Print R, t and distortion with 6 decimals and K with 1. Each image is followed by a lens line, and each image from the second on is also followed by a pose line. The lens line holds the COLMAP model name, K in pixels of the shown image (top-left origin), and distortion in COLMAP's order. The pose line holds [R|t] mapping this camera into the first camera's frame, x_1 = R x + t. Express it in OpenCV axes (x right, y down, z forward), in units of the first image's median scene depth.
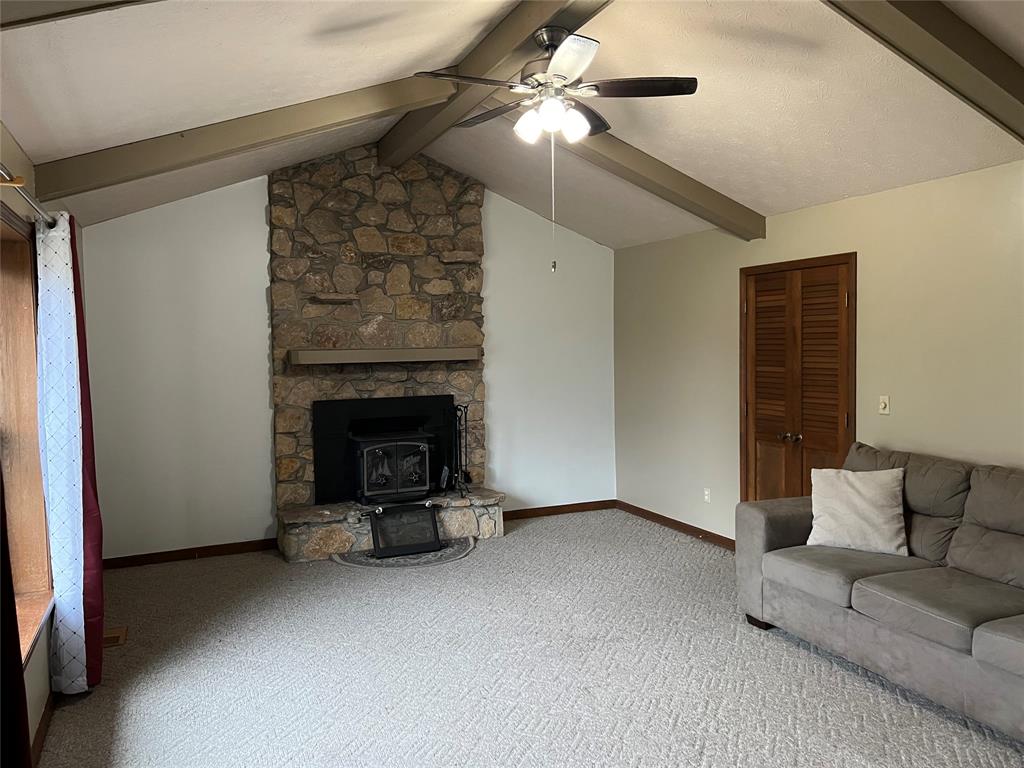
lens RADIAL K [[766.6, 0, 507.7], [0, 766.6, 383.6], [0, 0, 1]] dist [0.074299, -0.099569]
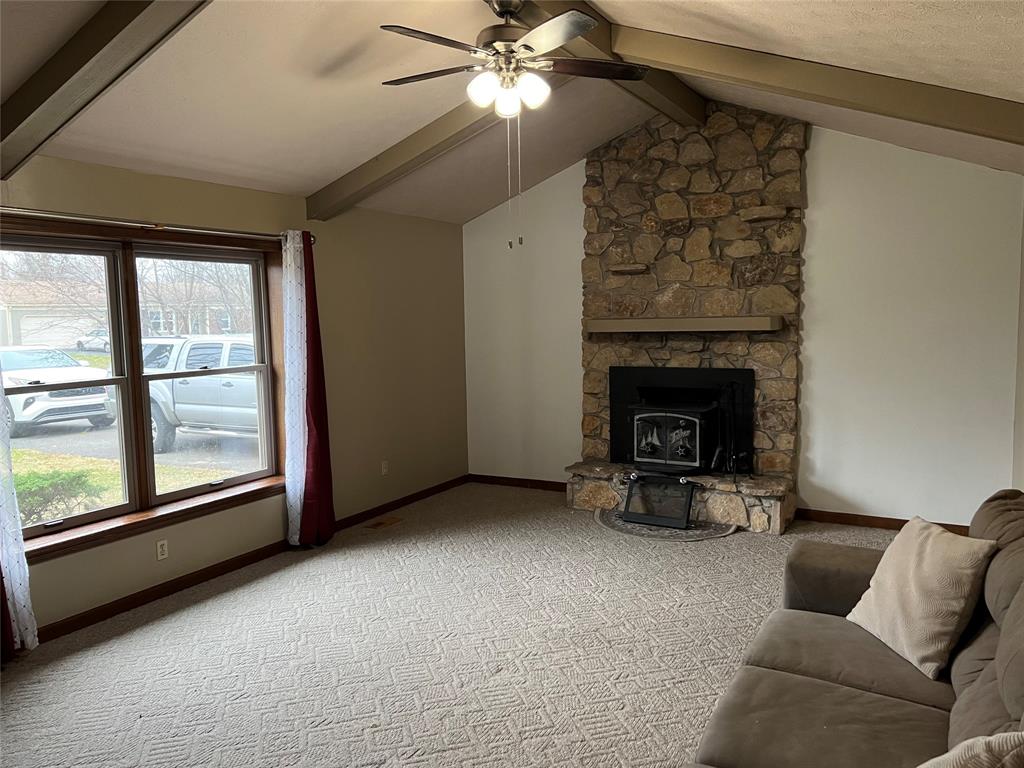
lens RADIAL K [[761.1, 0, 512.0], [0, 761.1, 384.0], [0, 0, 1]] dist [0.115488, -0.219440]
pose [[0.590099, 0.079874, -0.803370, 0.511500], [-0.034873, 0.996687, 0.073479, -0.025413], [0.806577, -0.015344, 0.590930, 0.252650]]
